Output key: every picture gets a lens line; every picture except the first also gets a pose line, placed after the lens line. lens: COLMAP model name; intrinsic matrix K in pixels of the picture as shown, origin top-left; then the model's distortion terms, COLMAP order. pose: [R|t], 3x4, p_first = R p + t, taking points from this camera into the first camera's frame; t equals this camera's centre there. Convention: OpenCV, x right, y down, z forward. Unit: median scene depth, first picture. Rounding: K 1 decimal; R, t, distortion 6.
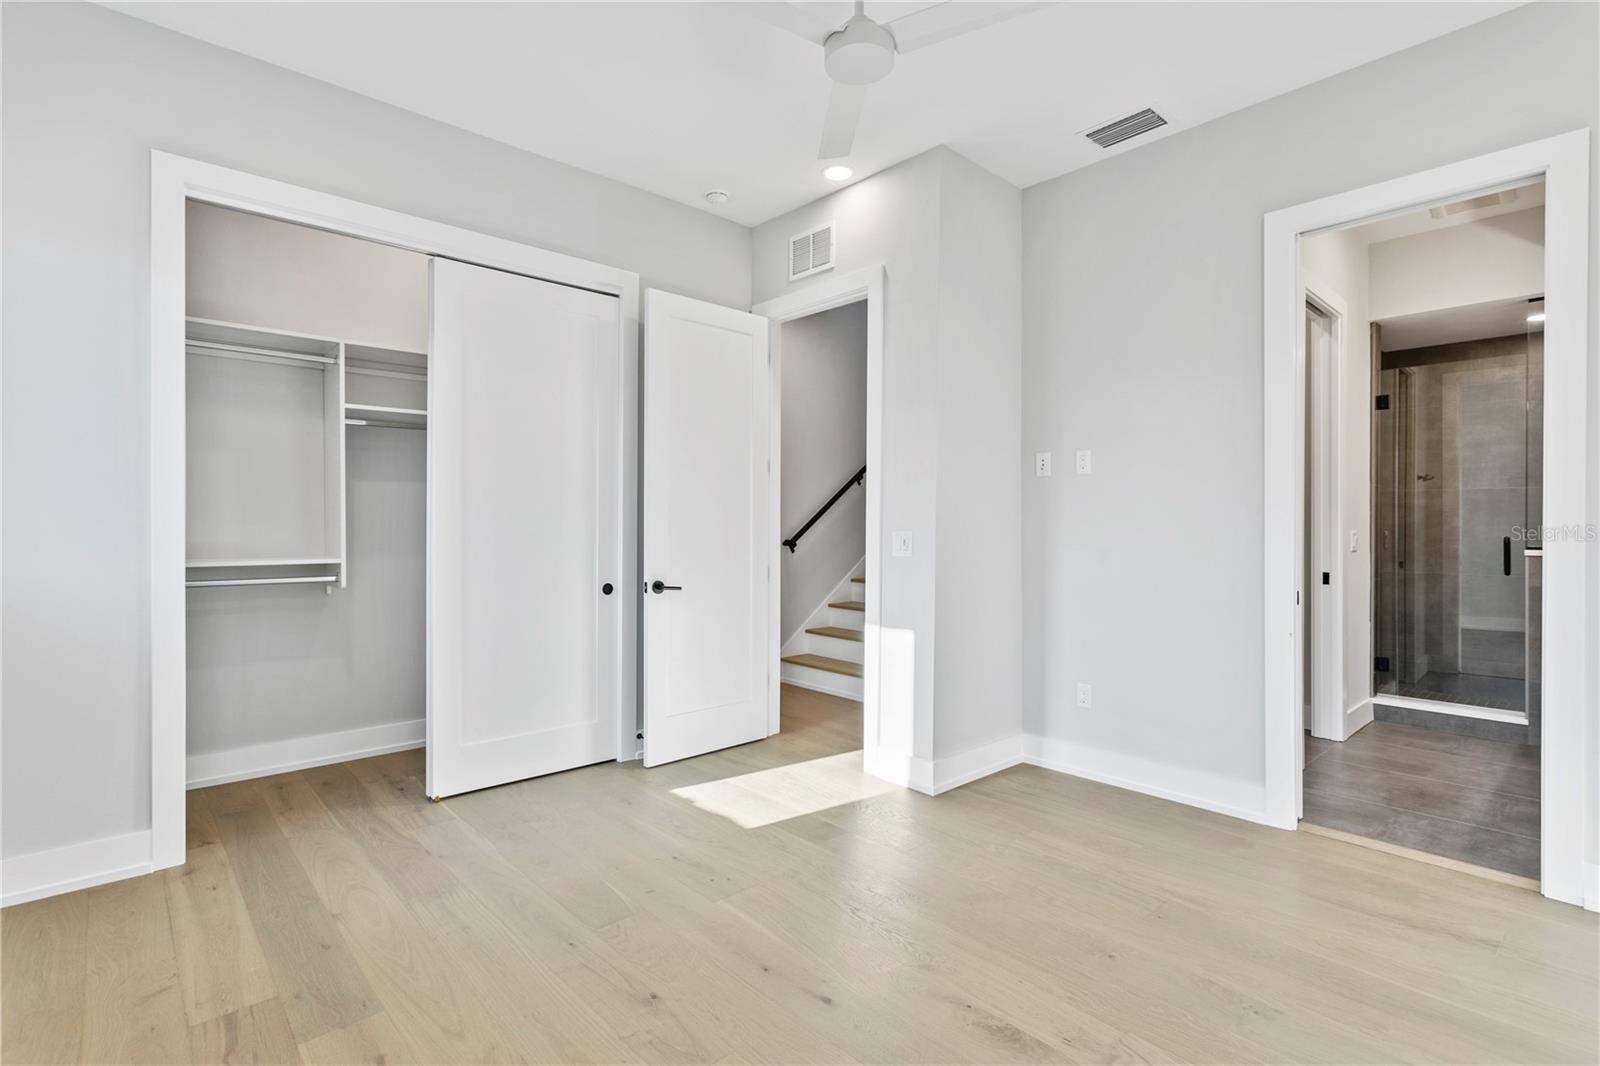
lens RADIAL K [[763.5, 0, 801.3], [0, 763.5, 531.5], [0, 0, 1]] dist [0.019631, 0.000546]
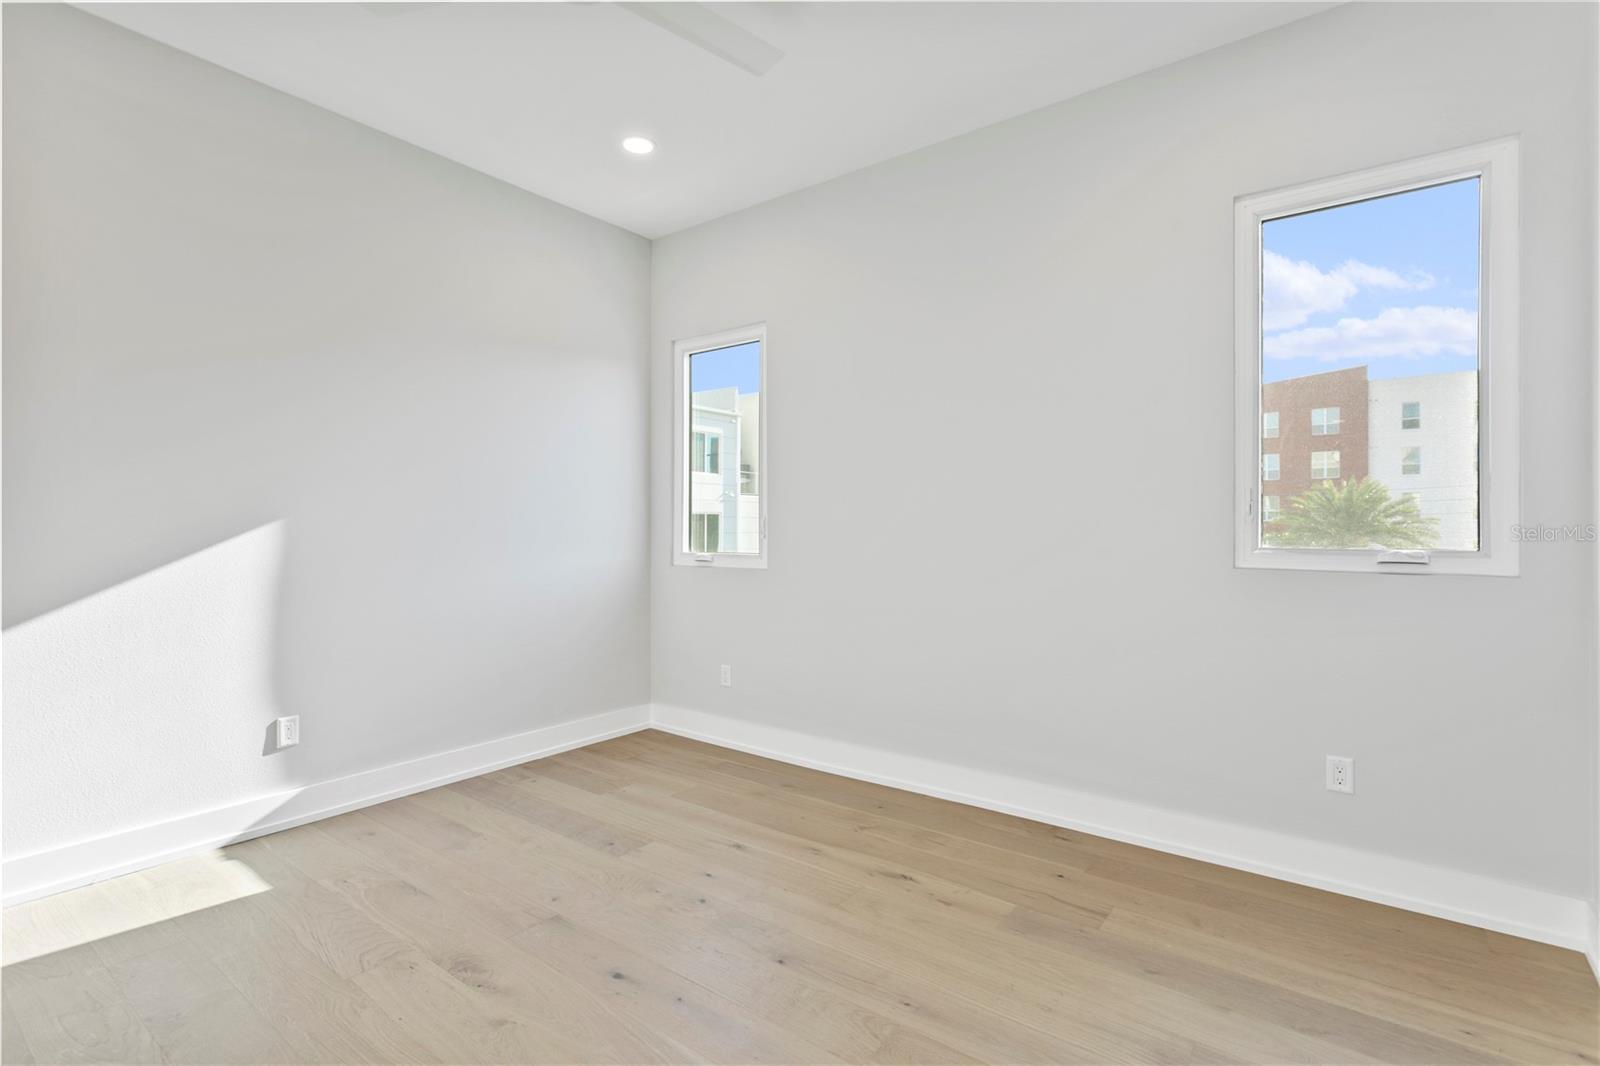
lens RADIAL K [[763.5, 0, 809.7], [0, 763.5, 536.7], [0, 0, 1]] dist [0.019631, 0.000546]
pose [[-0.985016, -0.000404, -0.172462, -0.043935], [-0.000804, 0.999997, 0.002254, 0.001242], [0.172461, 0.002358, -0.985014, 2.083532]]
